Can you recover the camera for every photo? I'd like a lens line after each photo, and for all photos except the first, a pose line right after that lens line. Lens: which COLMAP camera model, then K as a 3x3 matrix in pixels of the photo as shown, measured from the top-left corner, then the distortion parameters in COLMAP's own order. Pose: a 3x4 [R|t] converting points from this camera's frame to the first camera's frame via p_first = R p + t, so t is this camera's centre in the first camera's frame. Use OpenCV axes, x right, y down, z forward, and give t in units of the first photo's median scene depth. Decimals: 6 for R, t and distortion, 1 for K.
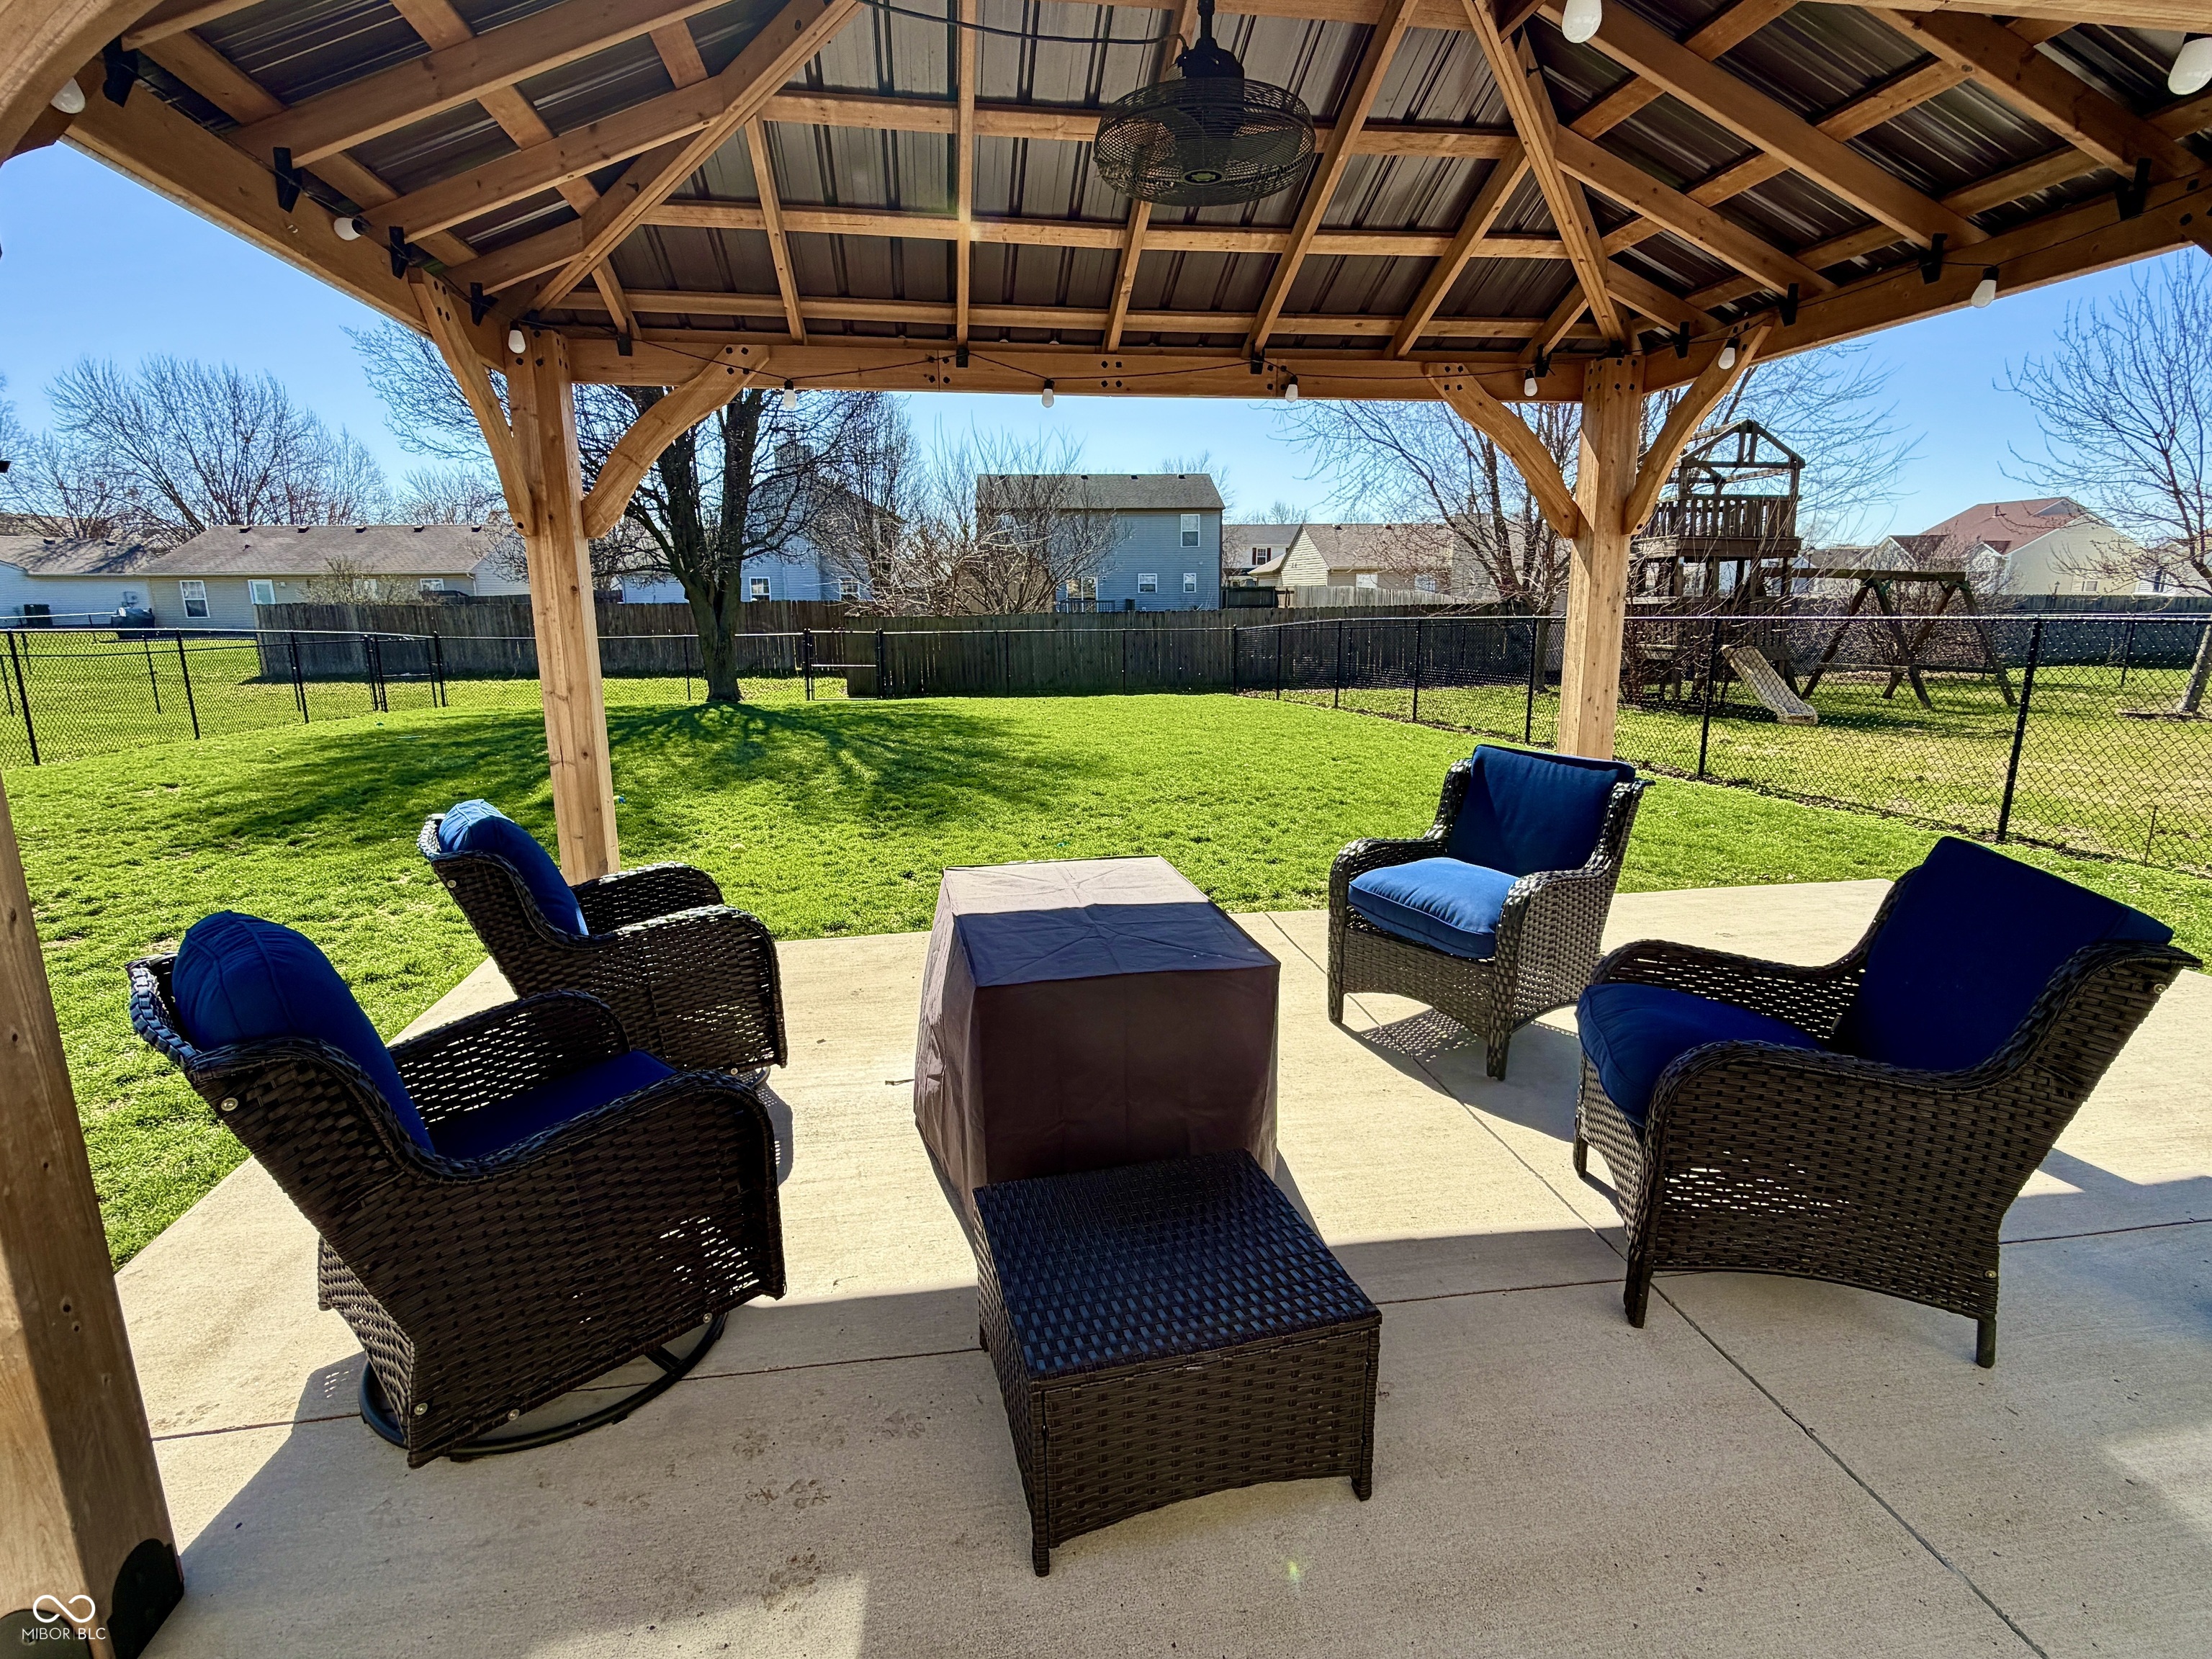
lens RADIAL K [[1115.3, 0, 1106.0], [0, 1115.3, 829.5], [0, 0, 1]] dist [0.002249, 0.000344]
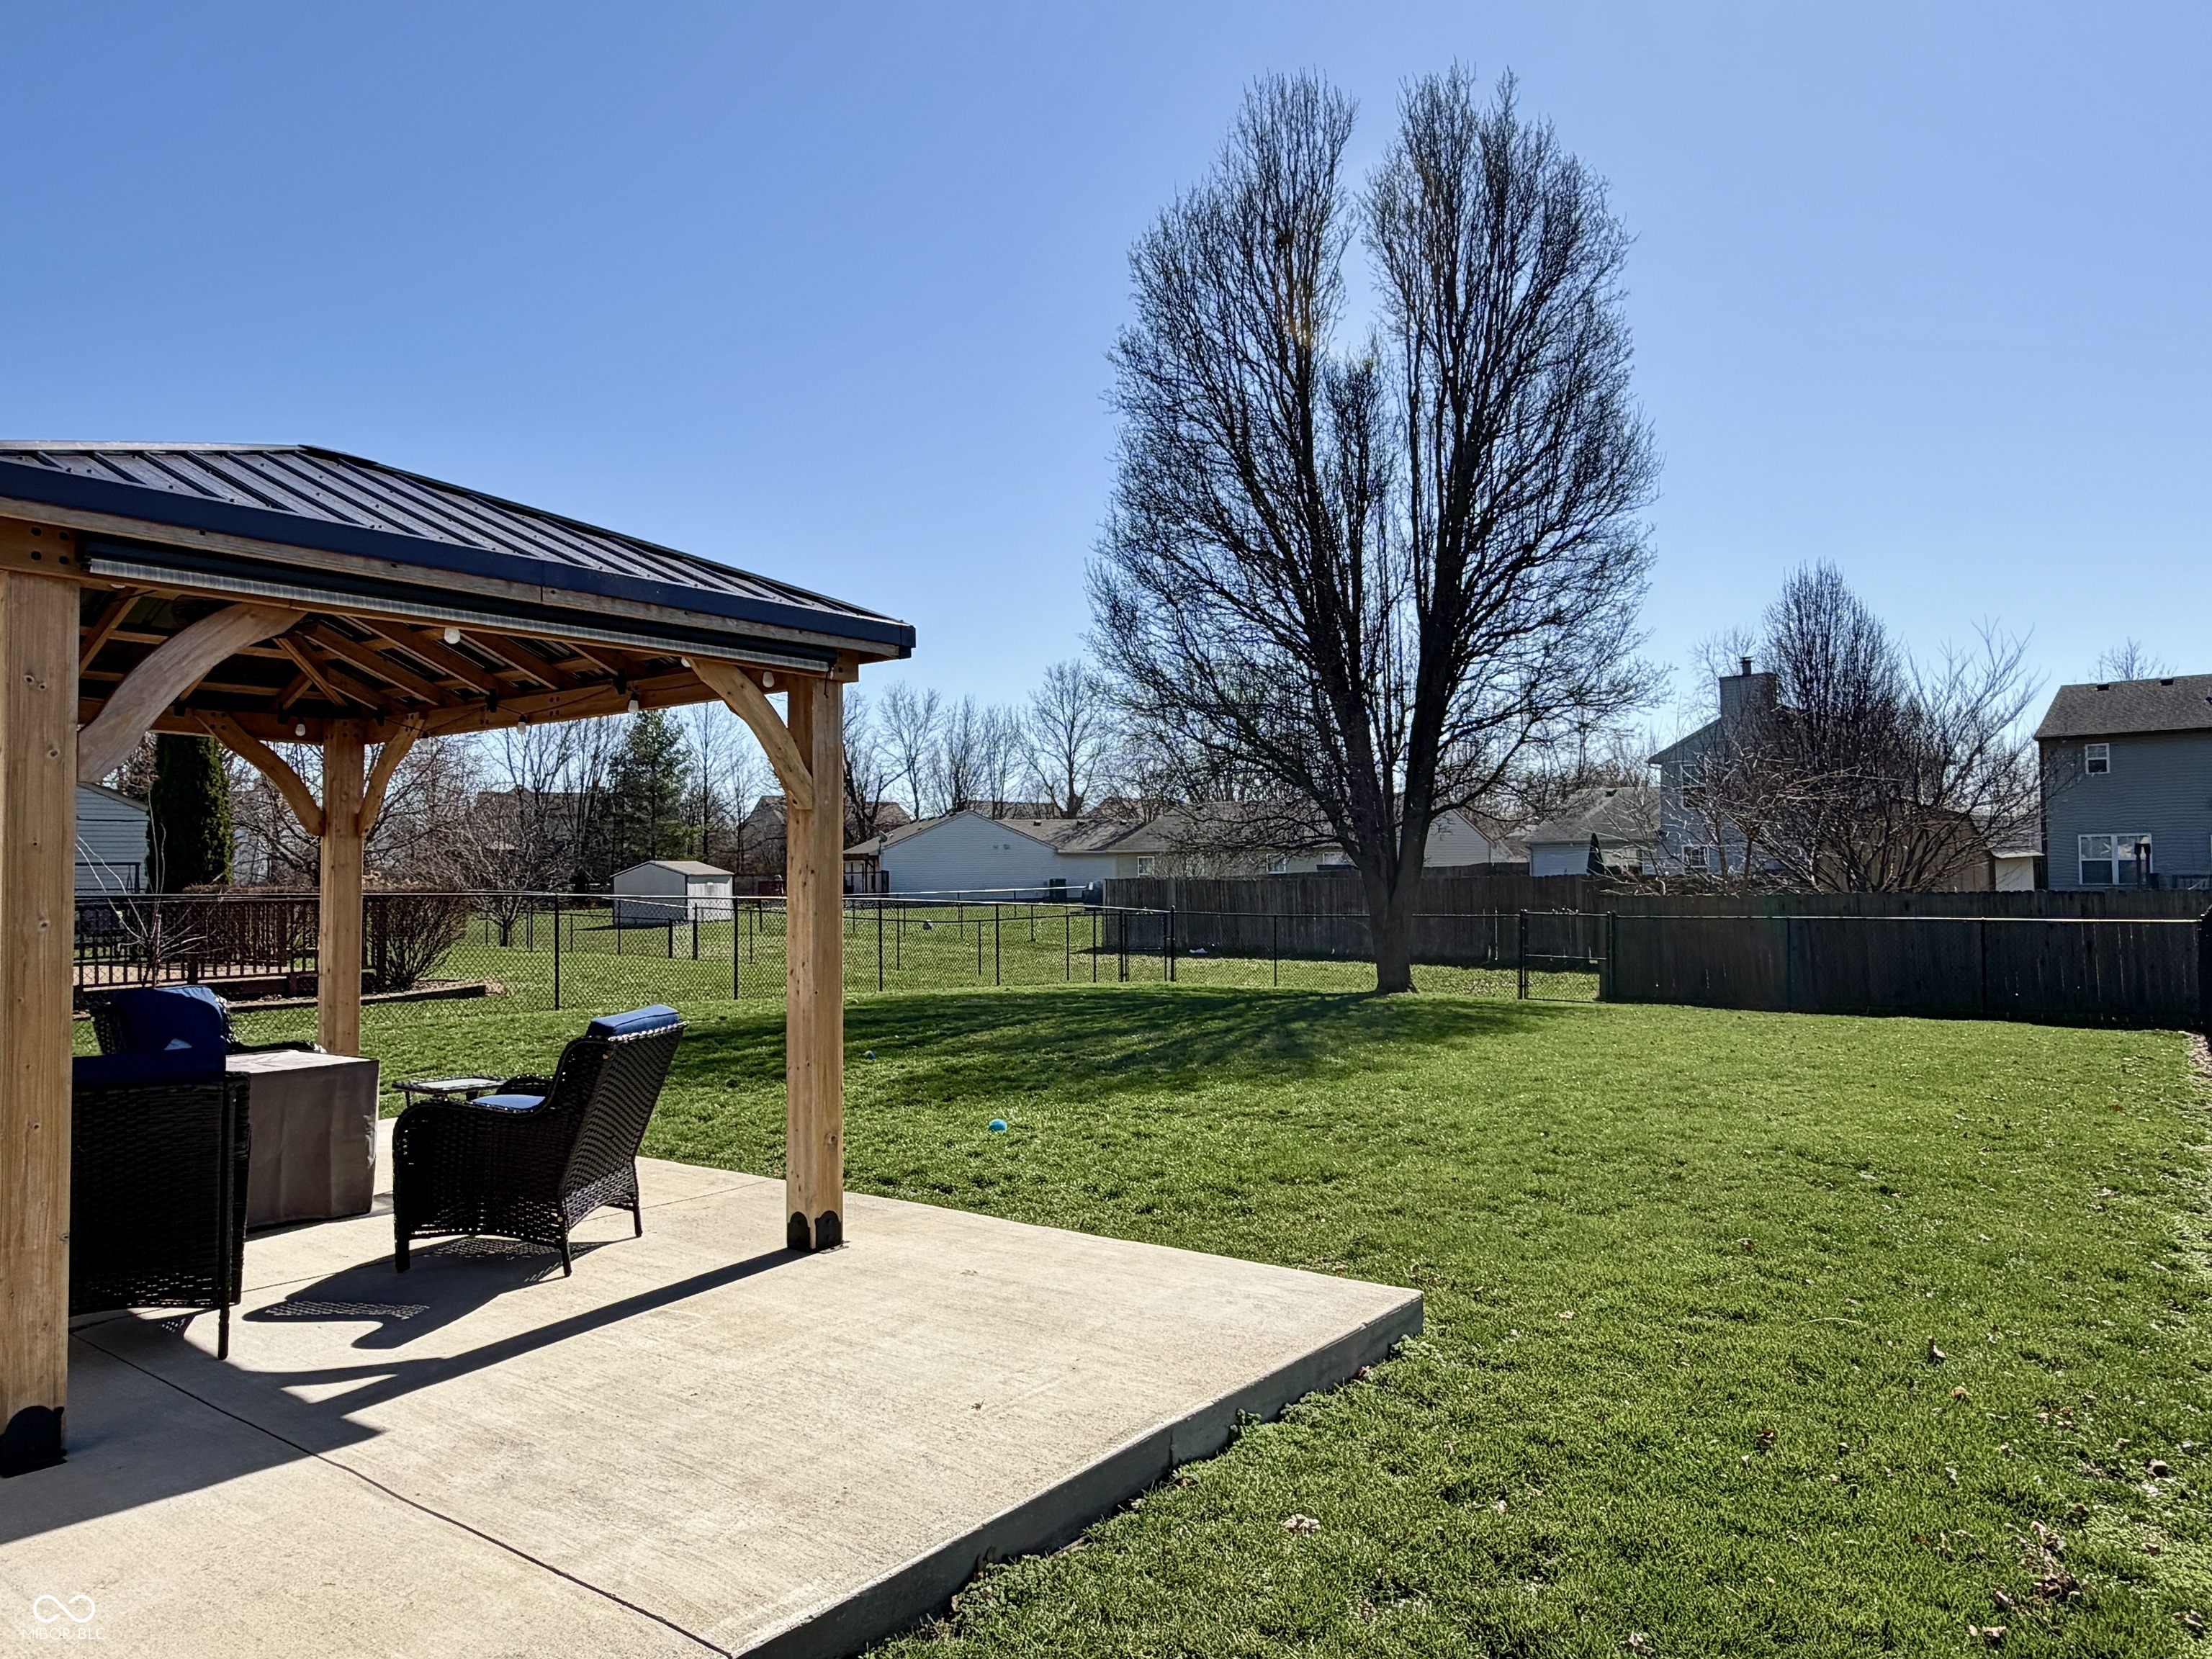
lens RADIAL K [[1486.6, 0, 1106.0], [0, 1486.6, 829.5], [0, 0, 1]] dist [-0.001250, -0.000328]
pose [[0.702014, -0.021890, -0.711826, 0.301226], [-0.141595, 0.975282, -0.169634, -0.011722], [0.697945, 0.219876, 0.681563, 0.044026]]
